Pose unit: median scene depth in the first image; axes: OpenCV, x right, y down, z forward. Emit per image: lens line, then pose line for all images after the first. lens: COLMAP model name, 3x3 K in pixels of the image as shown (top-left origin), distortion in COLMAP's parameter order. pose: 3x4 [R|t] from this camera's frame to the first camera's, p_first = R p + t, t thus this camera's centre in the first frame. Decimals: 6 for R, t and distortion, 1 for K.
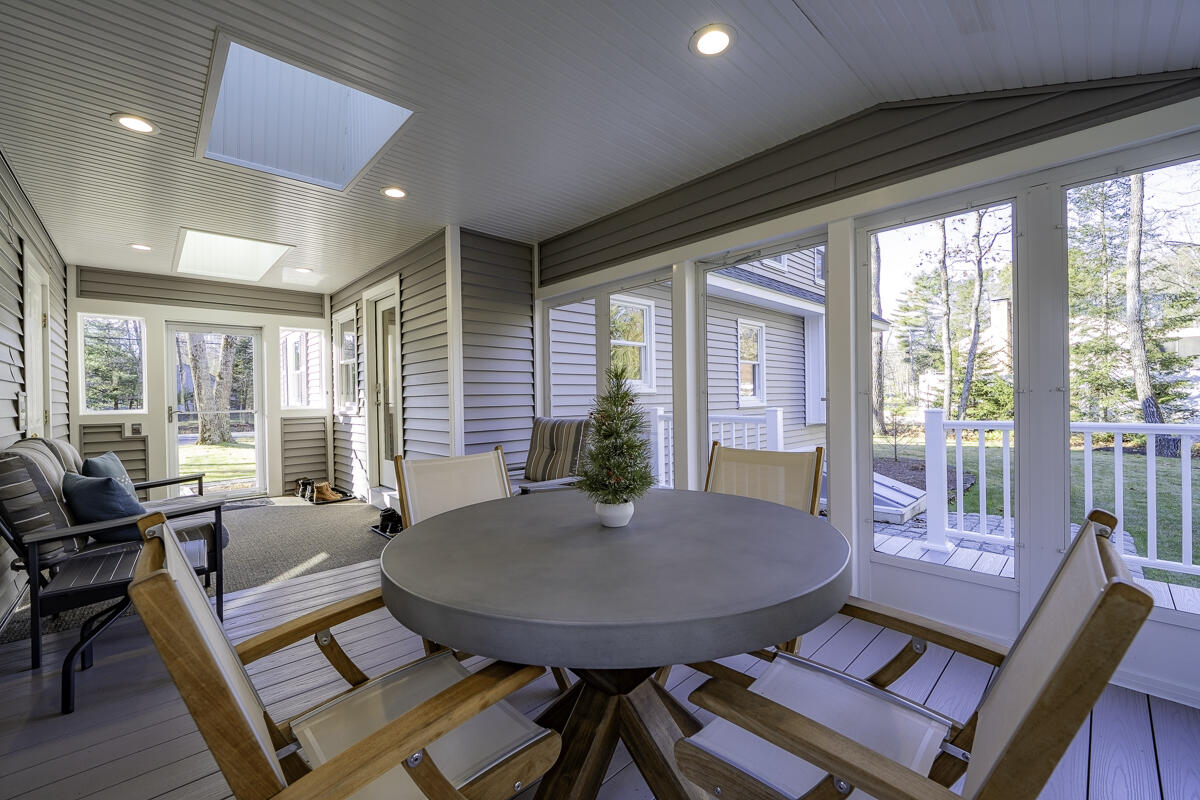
lens RADIAL K [[485.4, 0, 596.5], [0, 485.4, 400.1], [0, 0, 1]] dist [-0.001554, -0.000192]
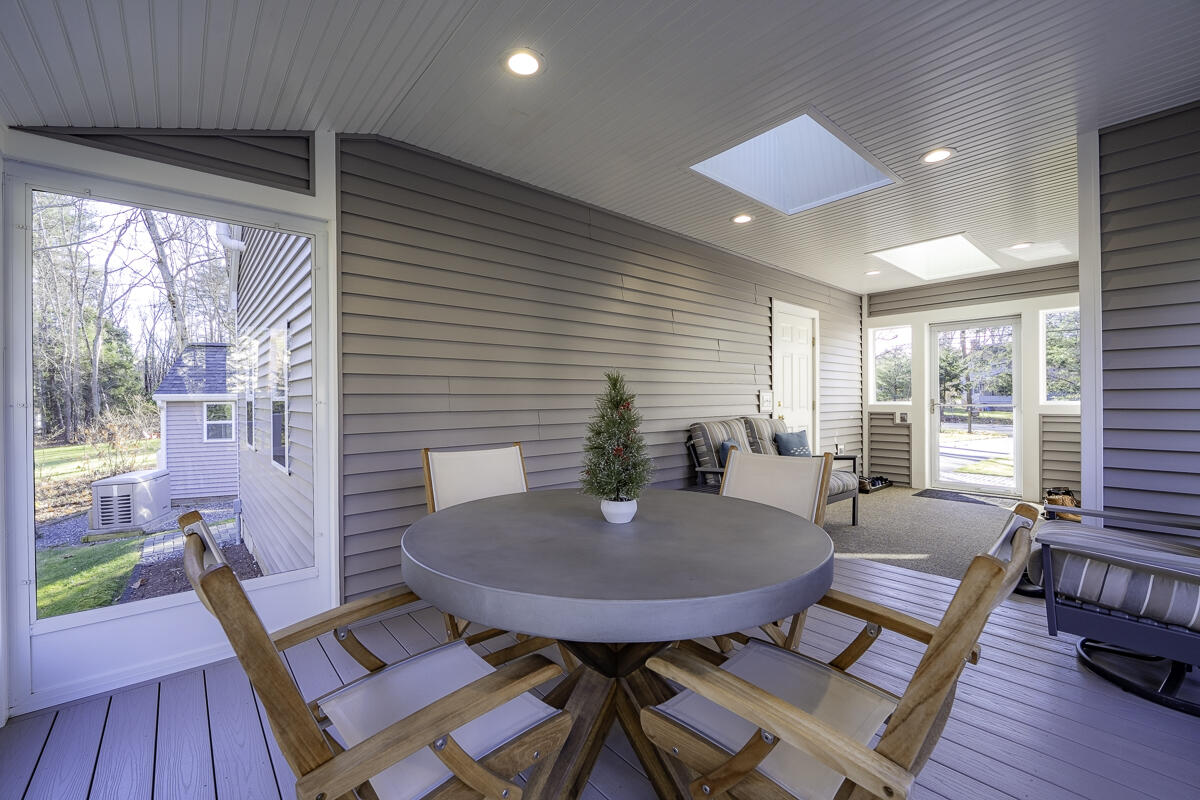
lens RADIAL K [[485.4, 0, 596.5], [0, 485.4, 400.1], [0, 0, 1]] dist [-0.001554, -0.000192]
pose [[-0.042700, 0.016837, -0.998946, 0.362860], [0.002816, 0.999856, 0.016732, -0.007970], [0.999084, -0.002099, -0.042741, 0.332812]]
